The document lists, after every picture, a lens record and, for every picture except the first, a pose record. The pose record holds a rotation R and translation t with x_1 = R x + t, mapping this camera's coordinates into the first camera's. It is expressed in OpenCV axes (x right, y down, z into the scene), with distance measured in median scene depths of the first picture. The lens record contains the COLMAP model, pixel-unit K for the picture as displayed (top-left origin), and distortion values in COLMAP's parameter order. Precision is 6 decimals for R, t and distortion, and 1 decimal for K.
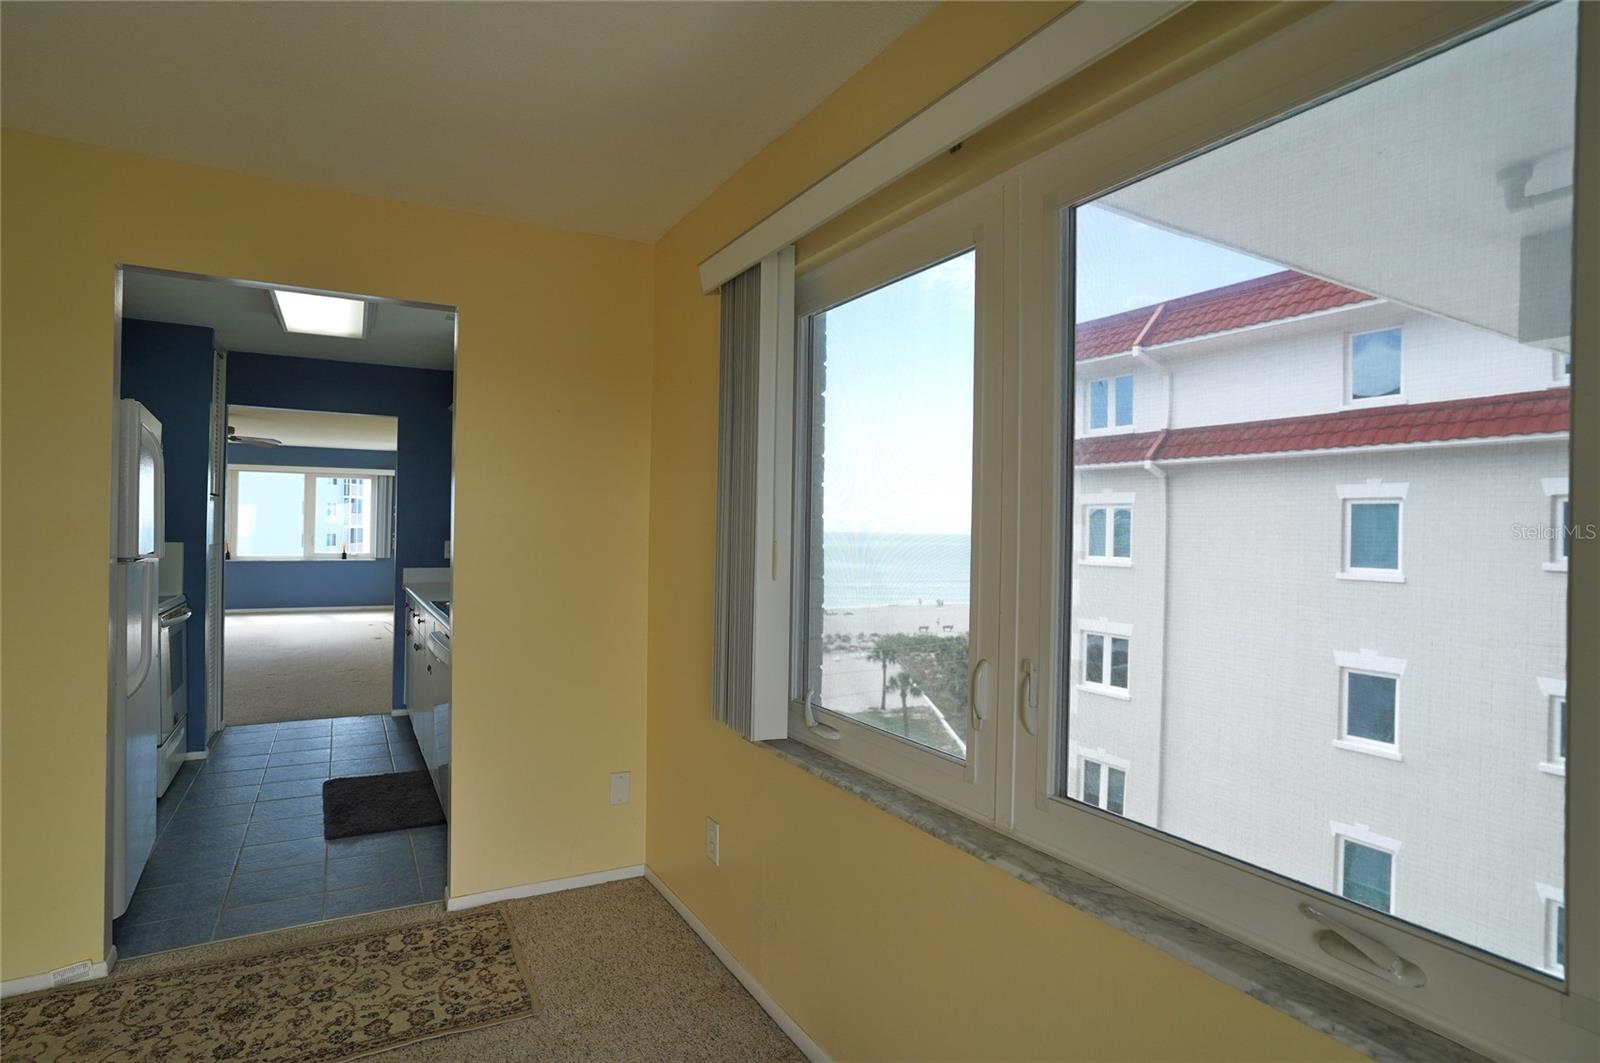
lens RADIAL K [[834.7, 0, 800.0], [0, 834.7, 531.5], [0, 0, 1]] dist [-0.067700, 0.042663]
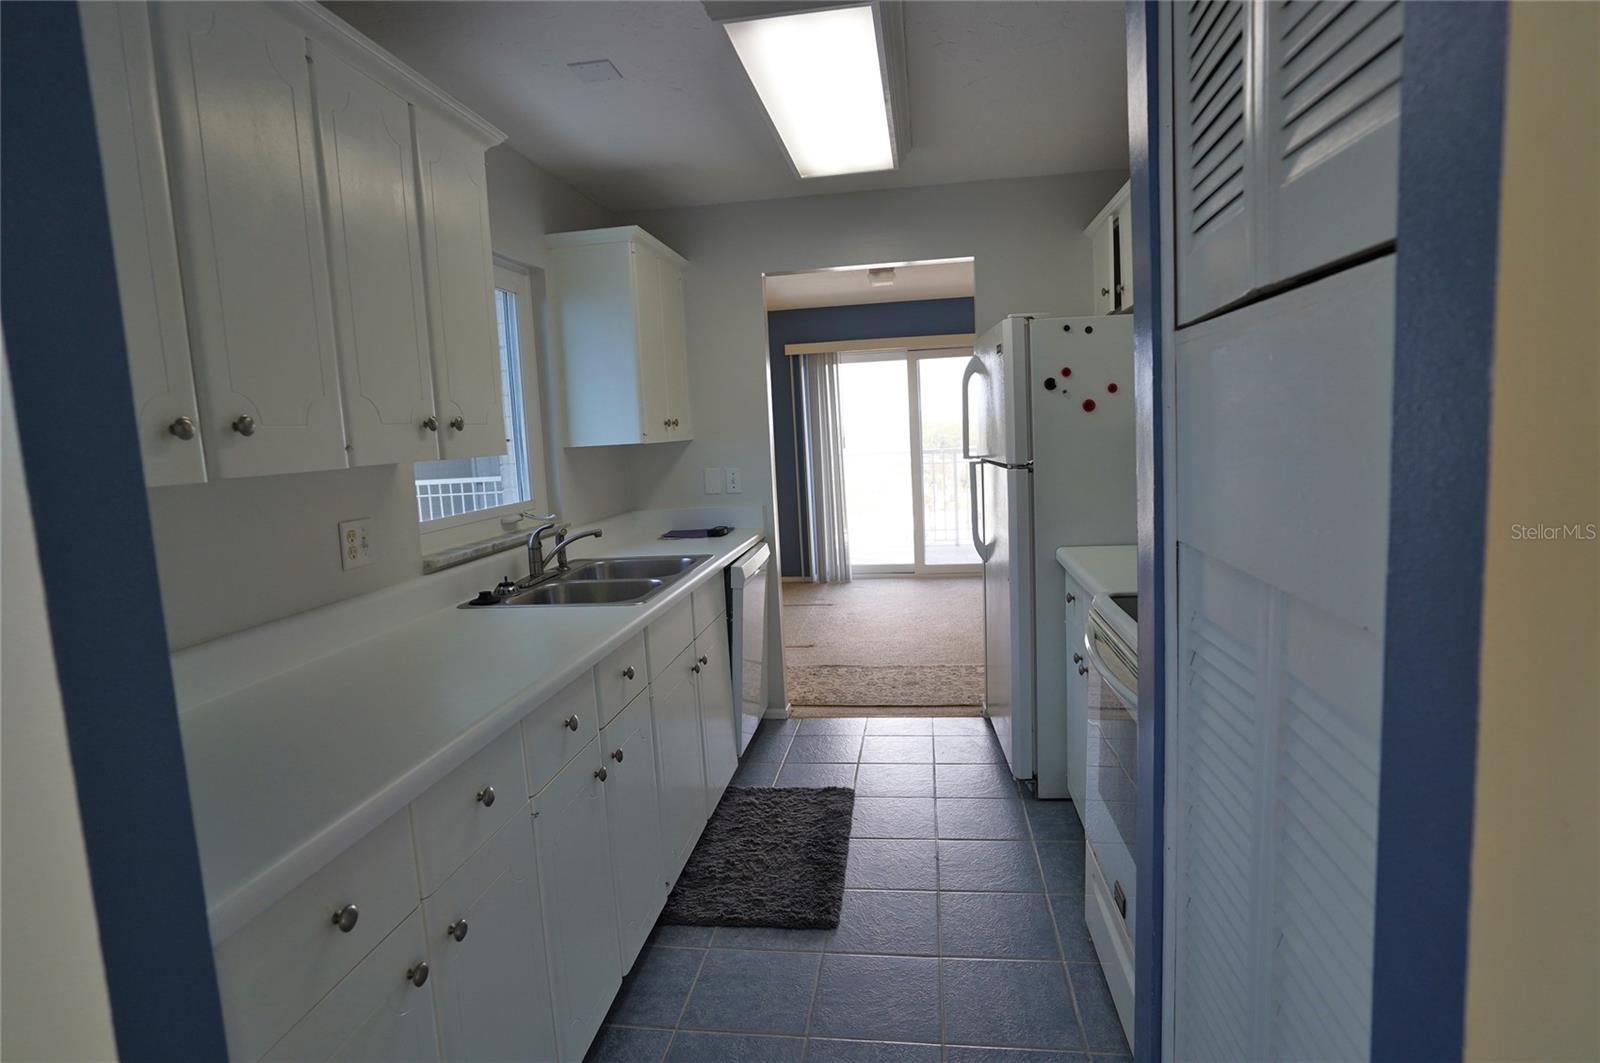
lens RADIAL K [[834.7, 0, 800.0], [0, 834.7, 531.5], [0, 0, 1]] dist [-0.067700, 0.042663]
pose [[-0.791608, -0.048612, 0.609093, -0.443803], [0.042056, 0.990132, 0.133680, -0.012088], [-0.609581, 0.131438, -0.781752, 0.705435]]
